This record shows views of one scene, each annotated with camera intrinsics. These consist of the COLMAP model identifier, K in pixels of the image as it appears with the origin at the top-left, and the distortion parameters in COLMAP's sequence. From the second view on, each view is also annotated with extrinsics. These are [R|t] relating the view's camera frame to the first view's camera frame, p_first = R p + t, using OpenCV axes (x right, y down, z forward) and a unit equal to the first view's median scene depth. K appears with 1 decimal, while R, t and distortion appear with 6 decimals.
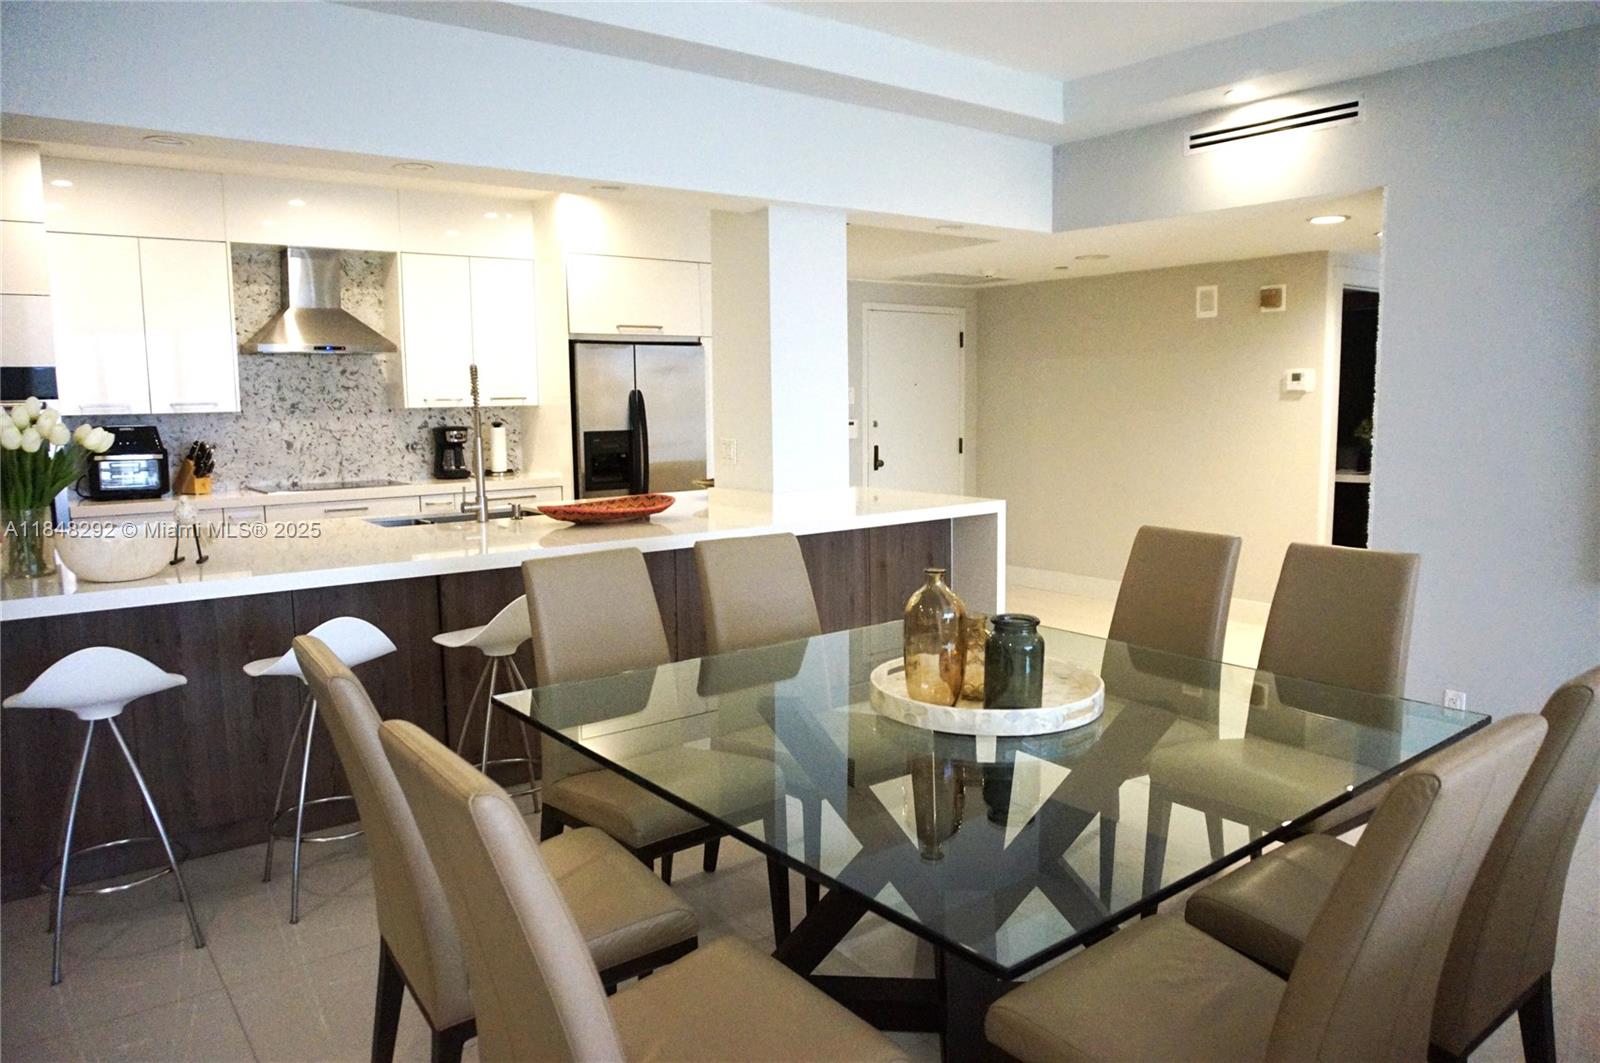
lens RADIAL K [[1073.4, 0, 800.0], [0, 1073.4, 531.5], [0, 0, 1]] dist [-0.075567, 0.000234]
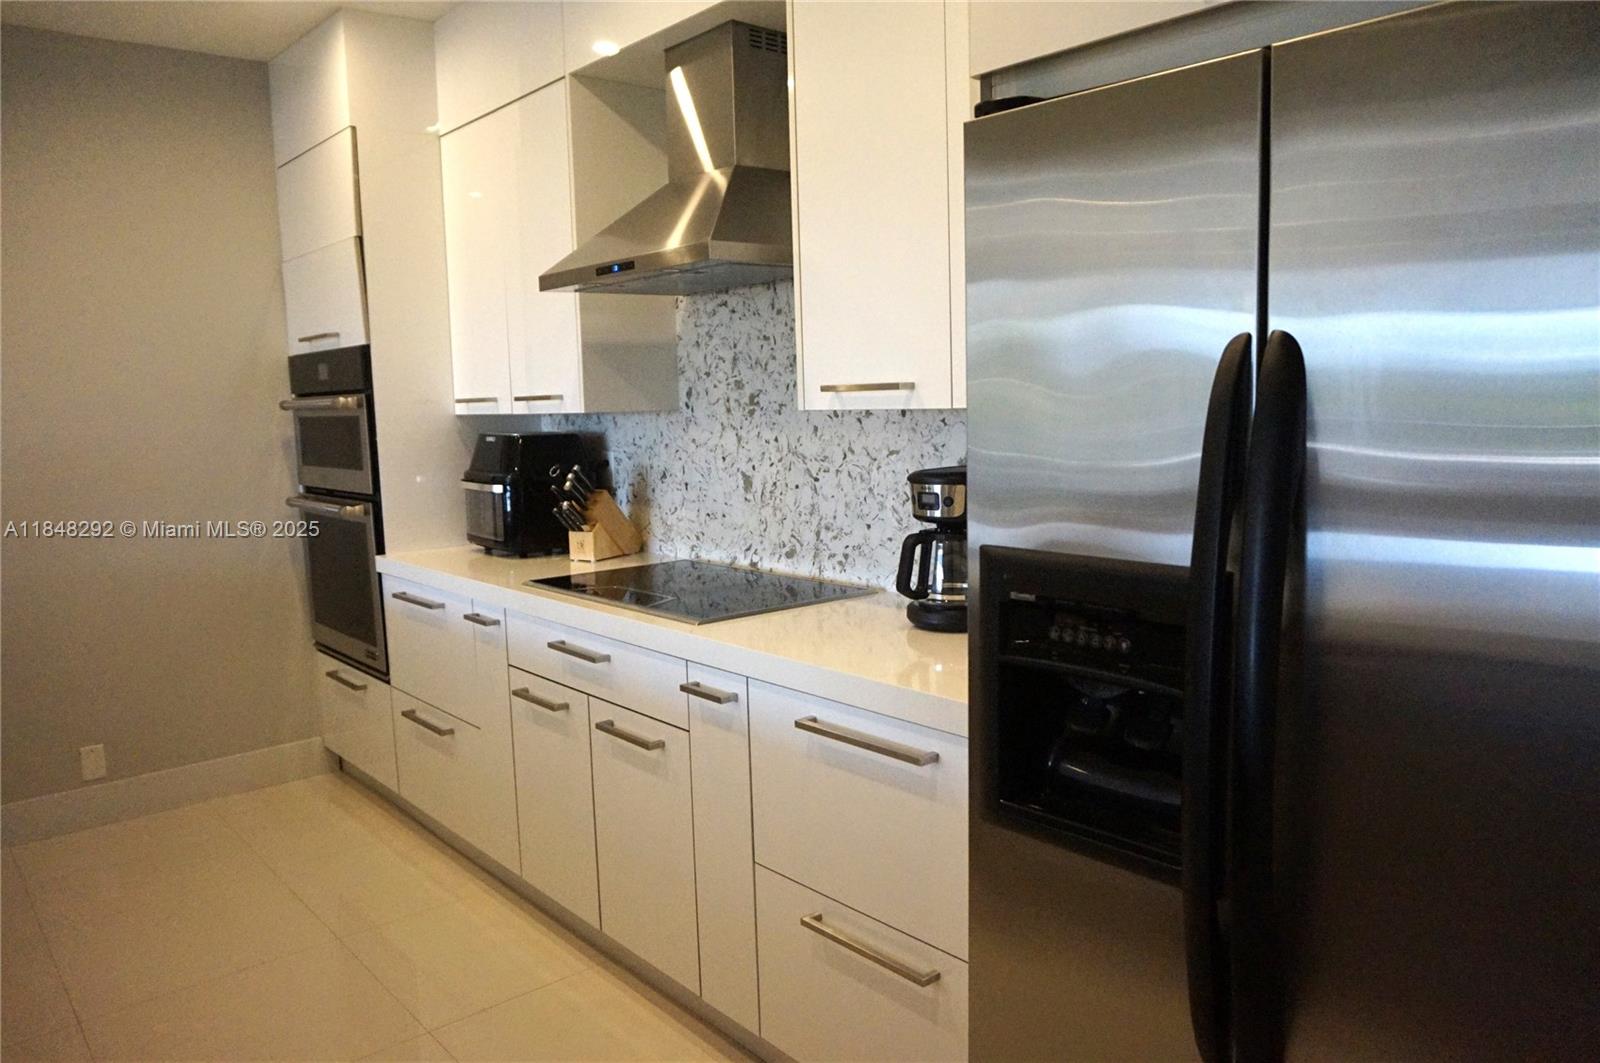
lens RADIAL K [[1122.5, 0, 800.0], [0, 1122.5, 531.5], [0, 0, 1]] dist [-0.049956, 0.004605]
pose [[0.055617, 0.134768, -0.989315, 0.014247], [-0.092245, 0.987305, 0.129308, -0.127380], [0.994182, 0.084068, 0.067343, 0.992338]]
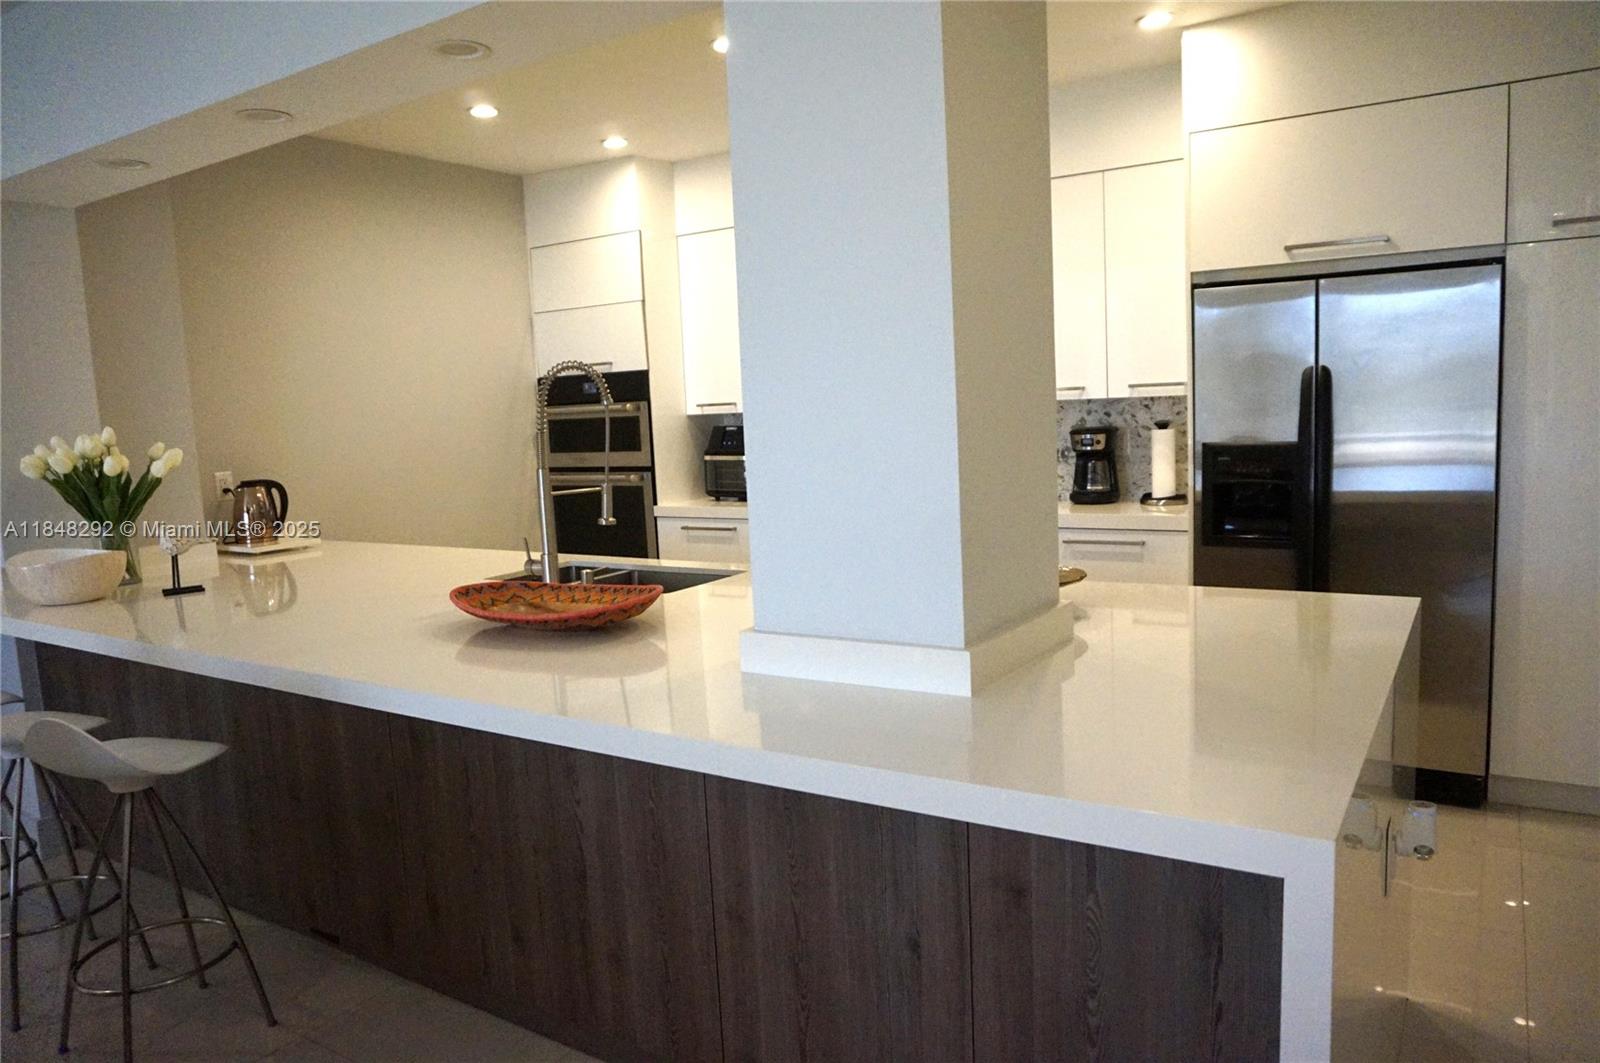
lens RADIAL K [[1073.4, 0, 800.0], [0, 1073.4, 531.5], [0, 0, 1]] dist [-0.075567, 0.000234]
pose [[0.344625, 0.104948, -0.932855, 0.273825], [-0.076758, 0.993554, 0.083420, -0.079833], [0.935597, 0.042855, 0.350459, 0.624476]]
